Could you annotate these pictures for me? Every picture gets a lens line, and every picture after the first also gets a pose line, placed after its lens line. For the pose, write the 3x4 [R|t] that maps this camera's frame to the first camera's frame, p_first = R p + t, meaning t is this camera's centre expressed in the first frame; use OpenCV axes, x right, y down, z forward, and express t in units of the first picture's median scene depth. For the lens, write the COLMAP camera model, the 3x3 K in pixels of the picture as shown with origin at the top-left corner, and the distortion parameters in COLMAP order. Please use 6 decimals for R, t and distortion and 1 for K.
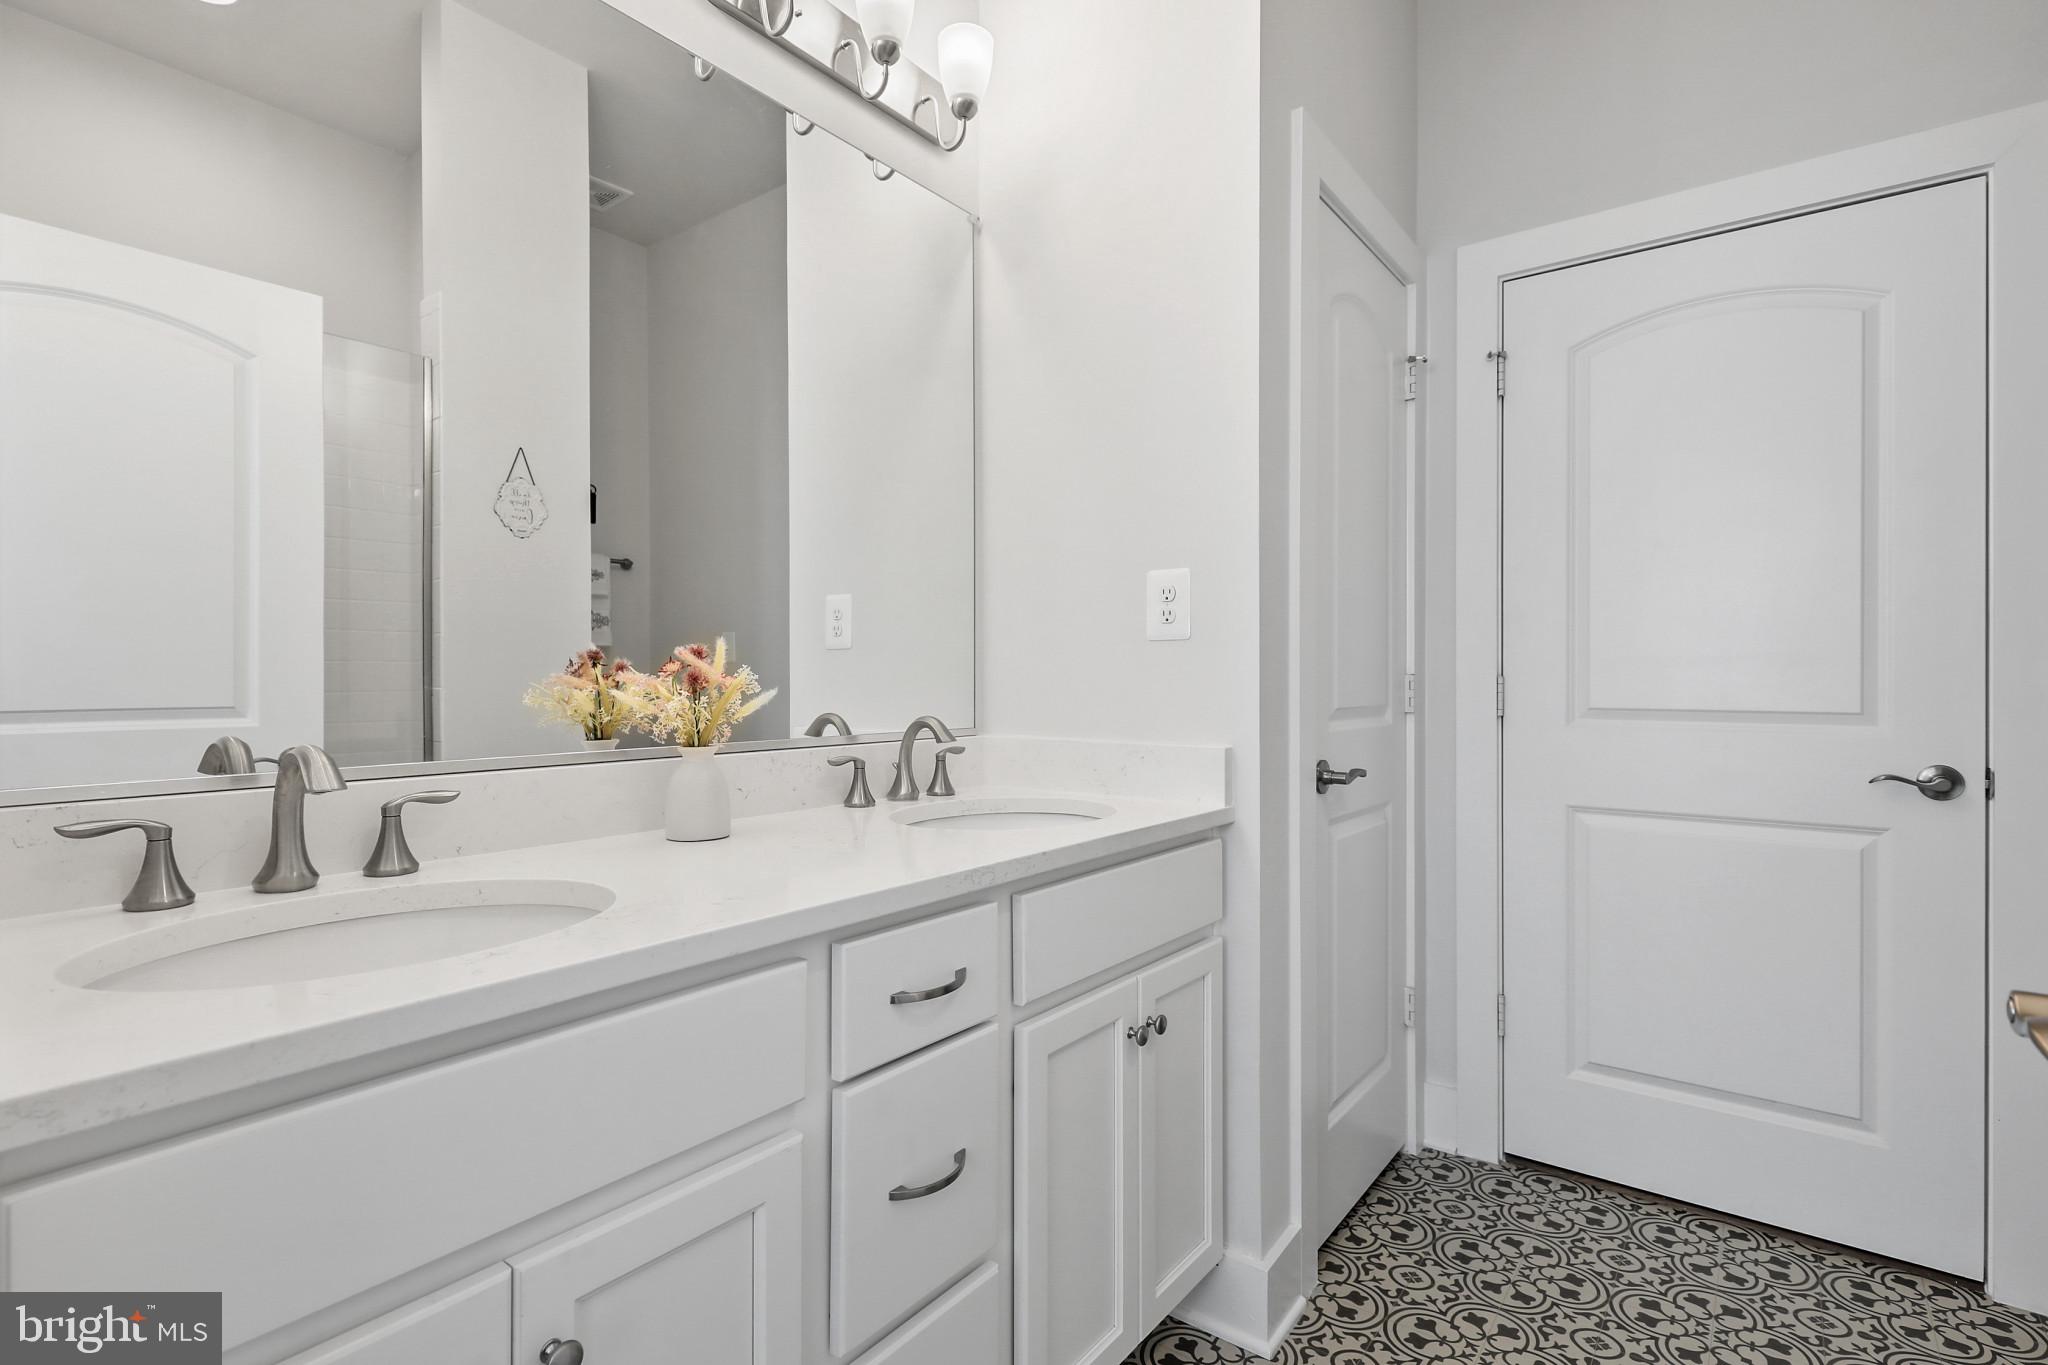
lens RADIAL K [[993.7, 0, 1018.2], [0, 993.7, 677.7], [0, 0, 1]] dist [0.017054, -0.008659]
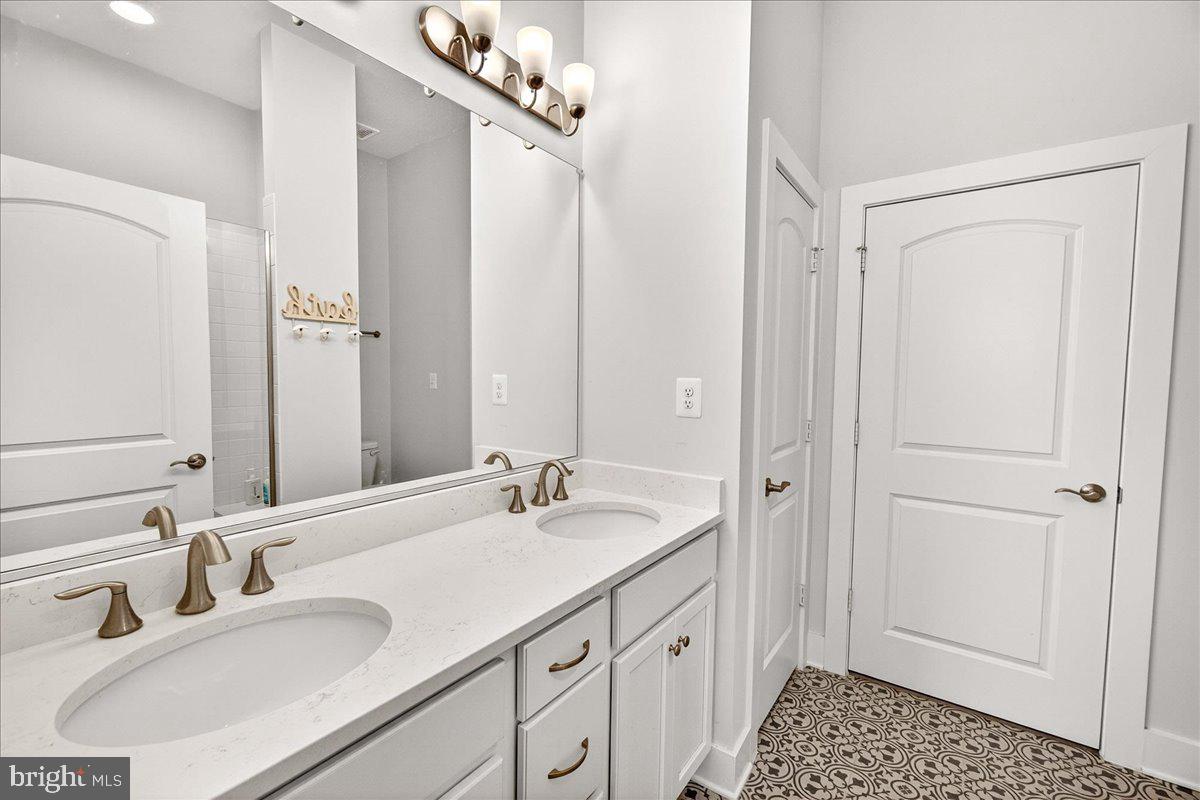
lens RADIAL K [[514.6, 0, 590.9], [0, 514.6, 399.8], [0, 0, 1]] dist [-0.000512, 0.000360]
pose [[0.999611, 0.009327, 0.026293, -0.048779], [-0.010685, 0.998589, 0.052013, -0.112676], [-0.025771, -0.052274, 0.998300, 0.071056]]
